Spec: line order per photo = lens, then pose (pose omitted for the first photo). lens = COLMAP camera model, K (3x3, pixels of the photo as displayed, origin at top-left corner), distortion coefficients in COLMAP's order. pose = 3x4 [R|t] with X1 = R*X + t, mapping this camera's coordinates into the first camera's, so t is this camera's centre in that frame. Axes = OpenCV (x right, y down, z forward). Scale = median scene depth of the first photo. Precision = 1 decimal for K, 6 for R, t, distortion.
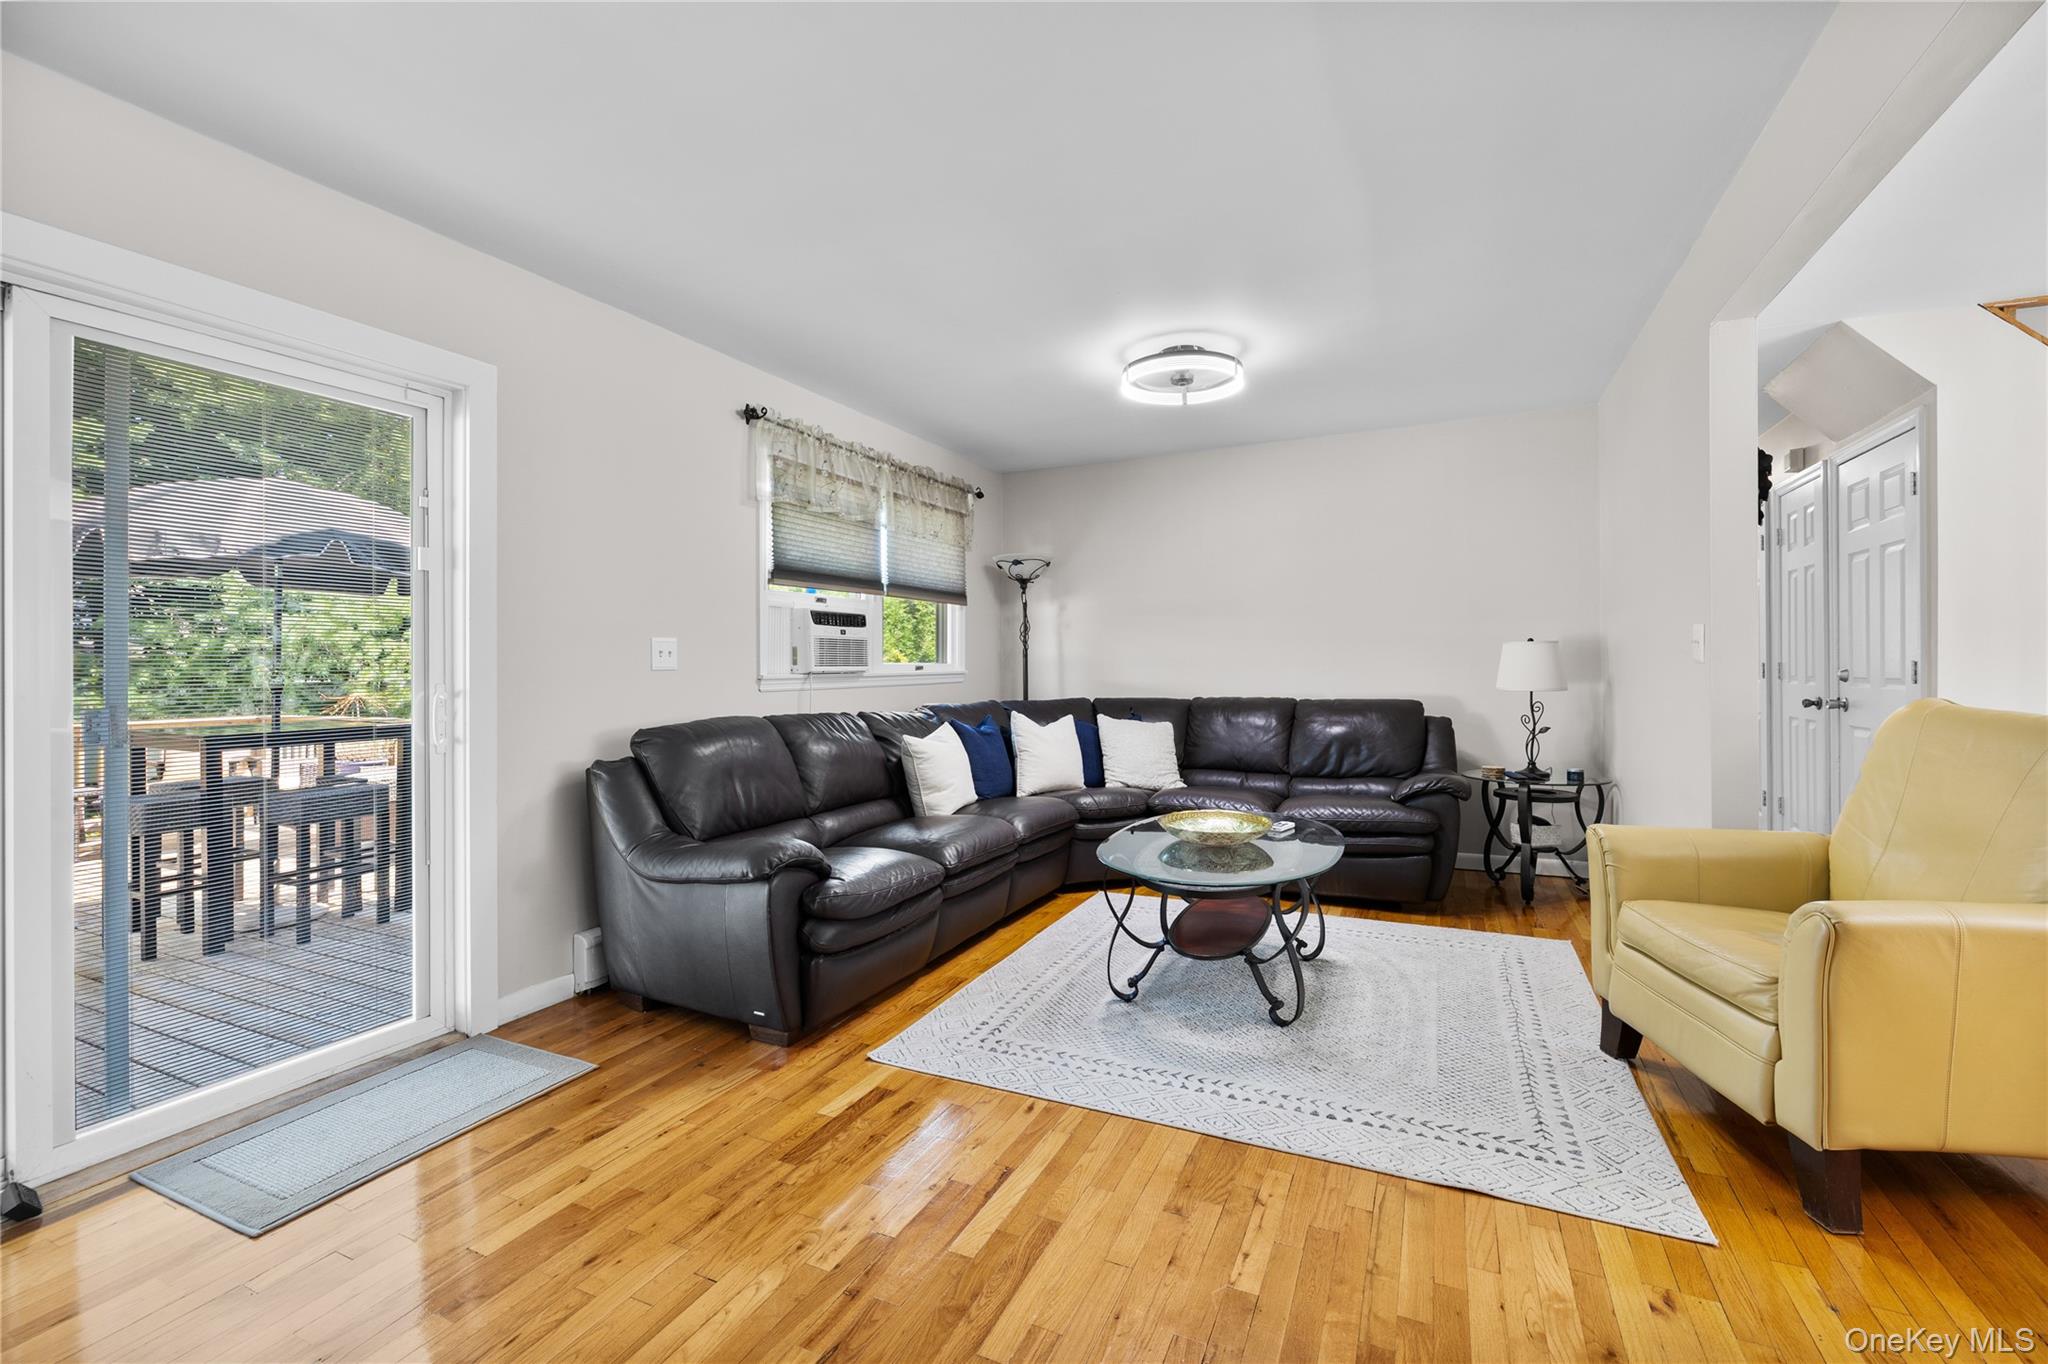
lens RADIAL K [[877.8, 0, 1019.4], [0, 877.8, 657.6], [0, 0, 1]] dist [-0.001777, -0.000210]
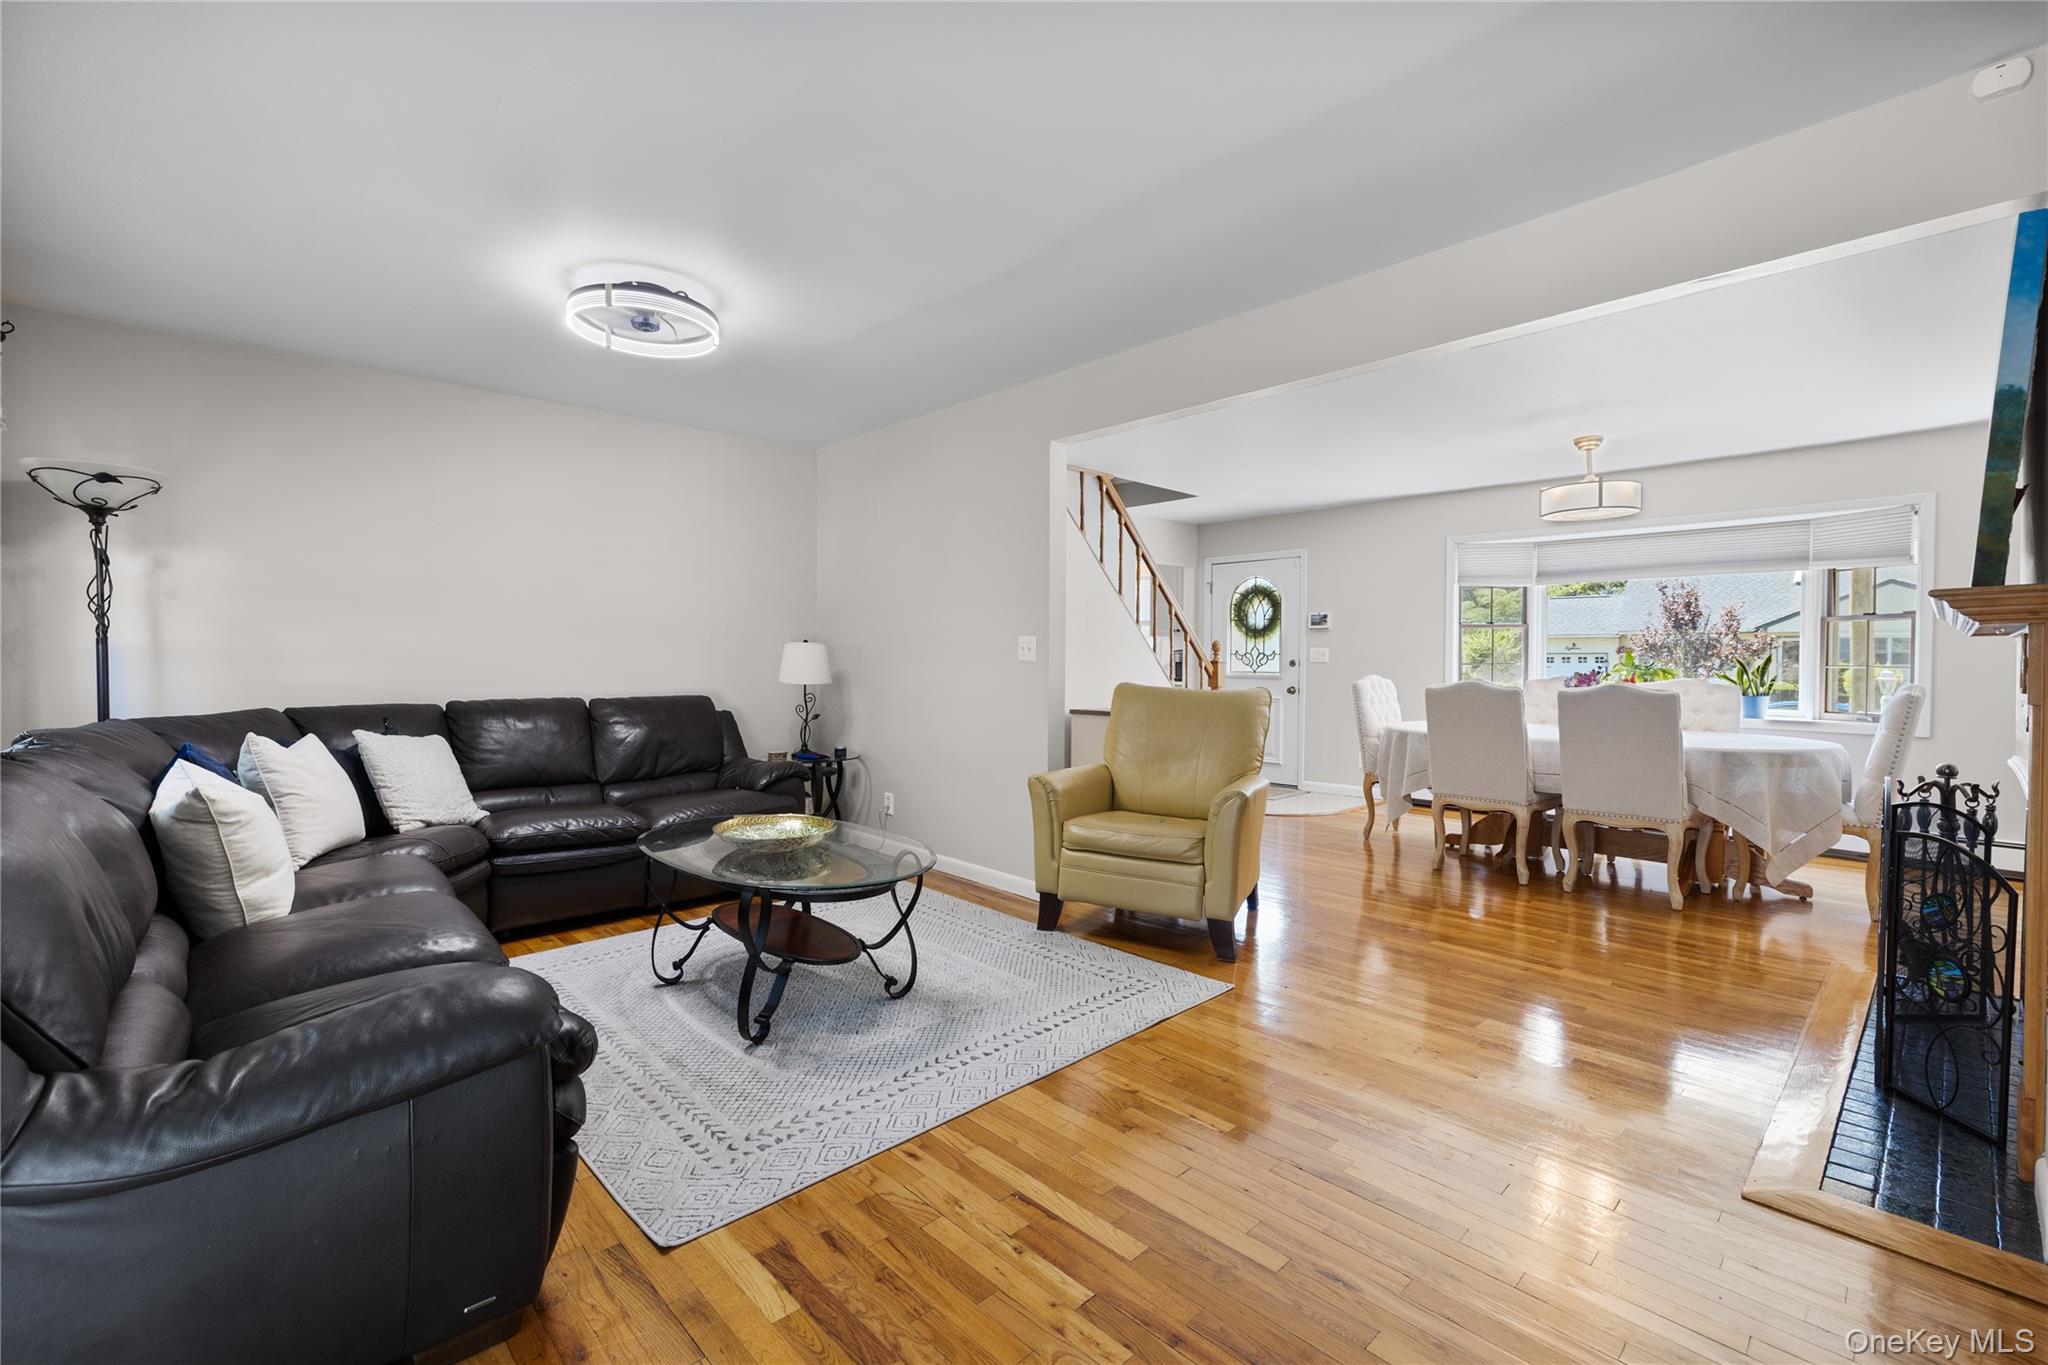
lens RADIAL K [[874.0, 0, 1013.8], [0, 874.0, 678.3], [0, 0, 1]] dist [-0.000806, 0.000073]
pose [[0.364758, -0.009642, 0.931052, -0.443226], [-0.014048, 0.999776, 0.015857, 0.007020], [-0.930996, -0.018864, 0.364541, 0.336856]]
